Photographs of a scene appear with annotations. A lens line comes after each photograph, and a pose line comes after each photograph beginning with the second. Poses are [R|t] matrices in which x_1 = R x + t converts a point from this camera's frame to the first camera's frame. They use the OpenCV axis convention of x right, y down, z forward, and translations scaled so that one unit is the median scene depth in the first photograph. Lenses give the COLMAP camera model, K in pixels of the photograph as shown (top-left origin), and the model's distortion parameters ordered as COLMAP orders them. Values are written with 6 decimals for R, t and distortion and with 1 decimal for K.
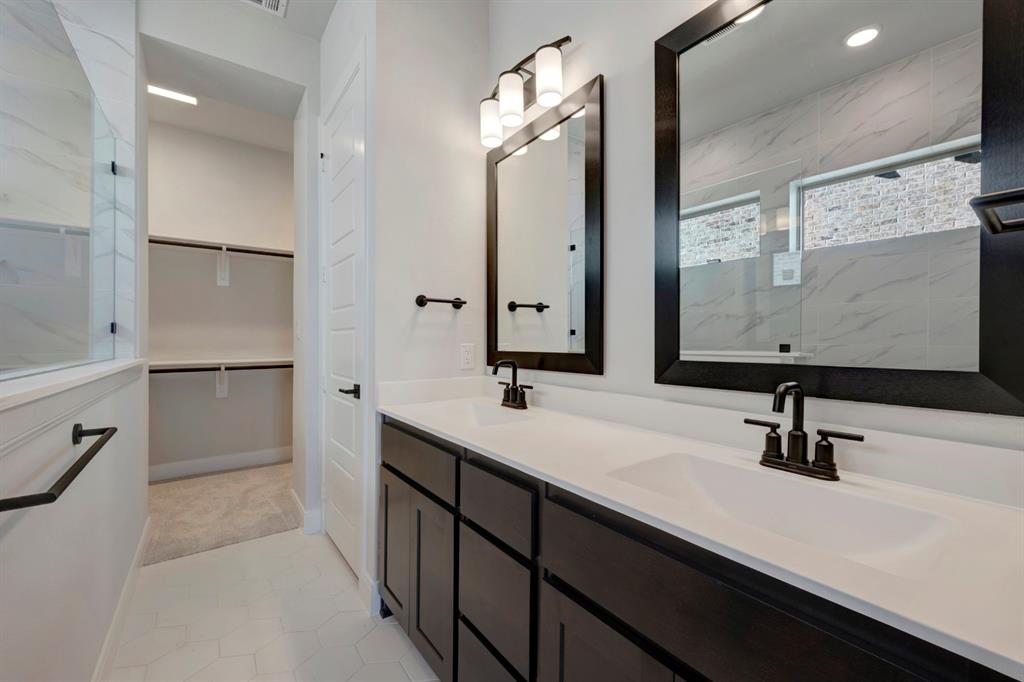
lens RADIAL K [[406.8, 0, 509.7], [0, 406.8, 334.0], [0, 0, 1]] dist [-0.001998, -0.000710]
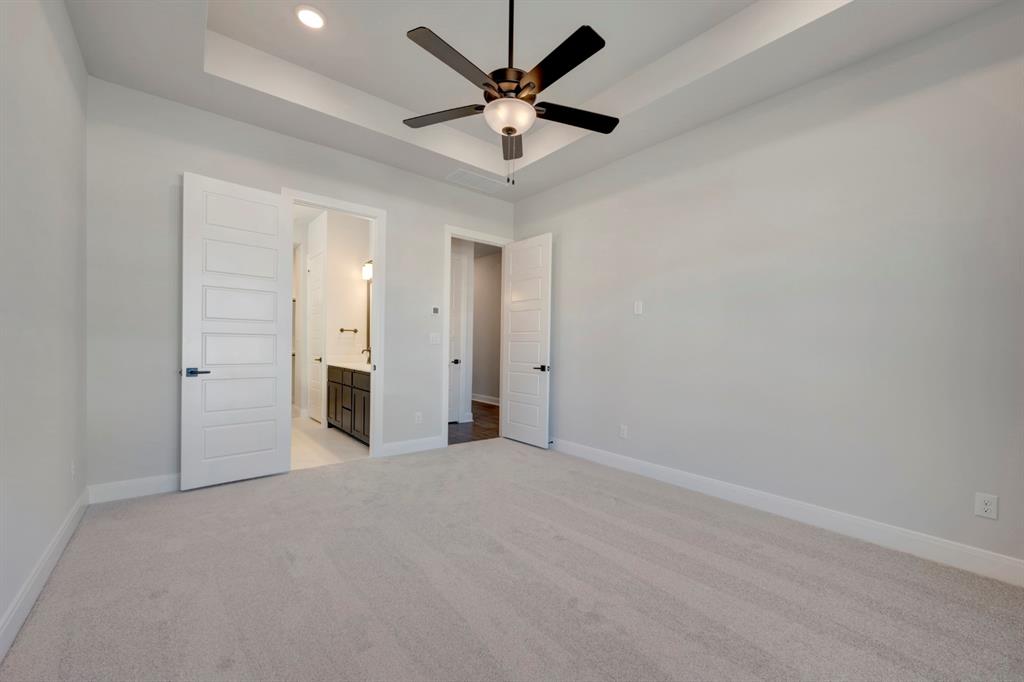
lens RADIAL K [[406.8, 0, 514.1], [0, 406.8, 343.1], [0, 0, 1]] dist [-0.001998, -0.000710]
pose [[0.998716, 0.000215, 0.050661, 0.886890], [0.000484, 0.999905, -0.013784, 0.056339], [-0.050659, 0.013791, 0.998621, -2.048440]]
